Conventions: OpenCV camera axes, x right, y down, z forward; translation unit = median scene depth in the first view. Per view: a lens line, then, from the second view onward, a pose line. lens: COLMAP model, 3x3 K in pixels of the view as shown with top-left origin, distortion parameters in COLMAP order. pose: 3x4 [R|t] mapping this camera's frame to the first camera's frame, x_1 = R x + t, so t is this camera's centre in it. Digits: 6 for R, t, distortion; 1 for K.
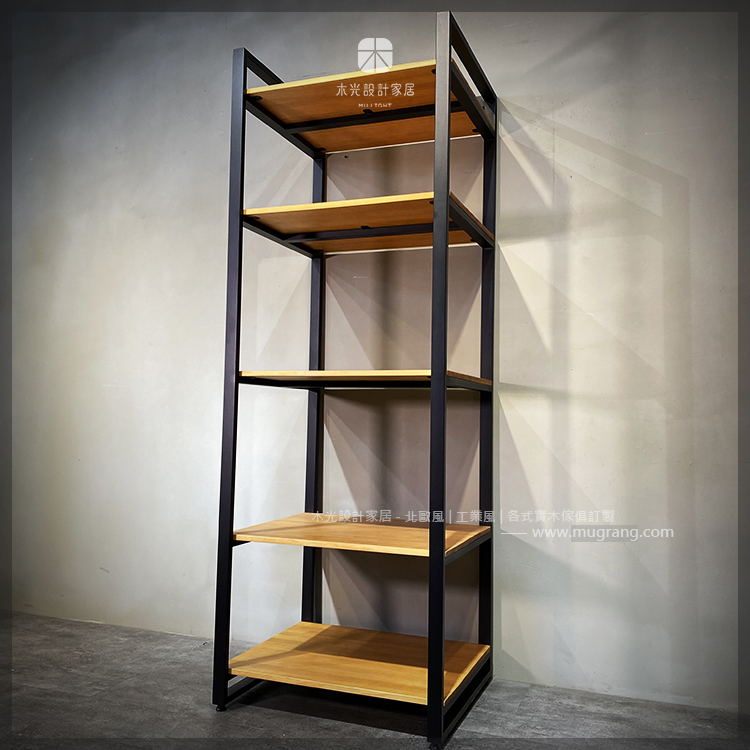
lens RADIAL K [[779.4, 0, 378.9], [0, 779.4, 375.8], [0, 0, 1]] dist [0.011579, 0.000000]
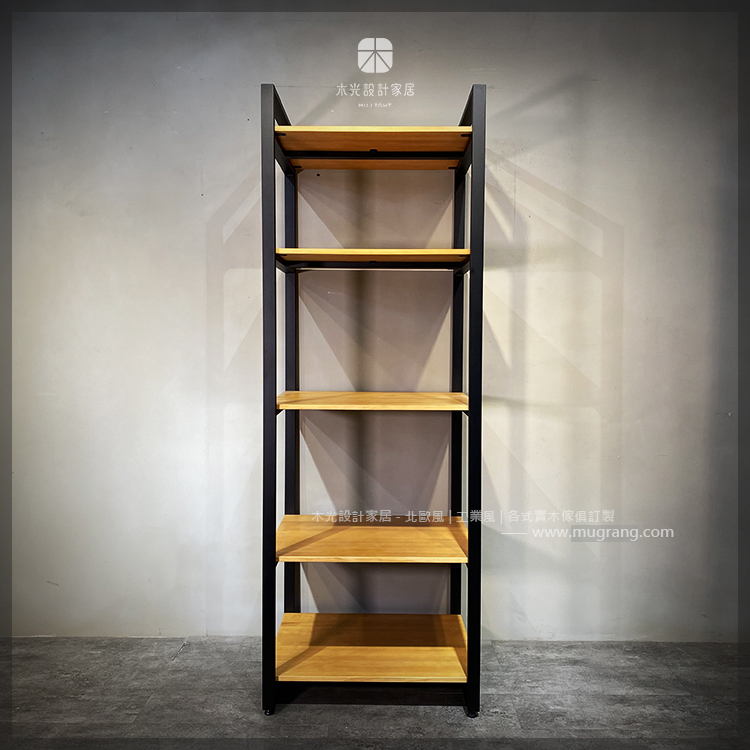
lens RADIAL K [[779.4, 0, 390.9], [0, 779.4, 374.9], [0, 0, 1]] dist [0.011579, 0.000000]
pose [[0.933646, -0.031516, 0.356808, -0.383419], [-0.009266, 0.993664, 0.112013, -0.155697], [-0.358077, -0.107886, 0.927438, -0.026678]]
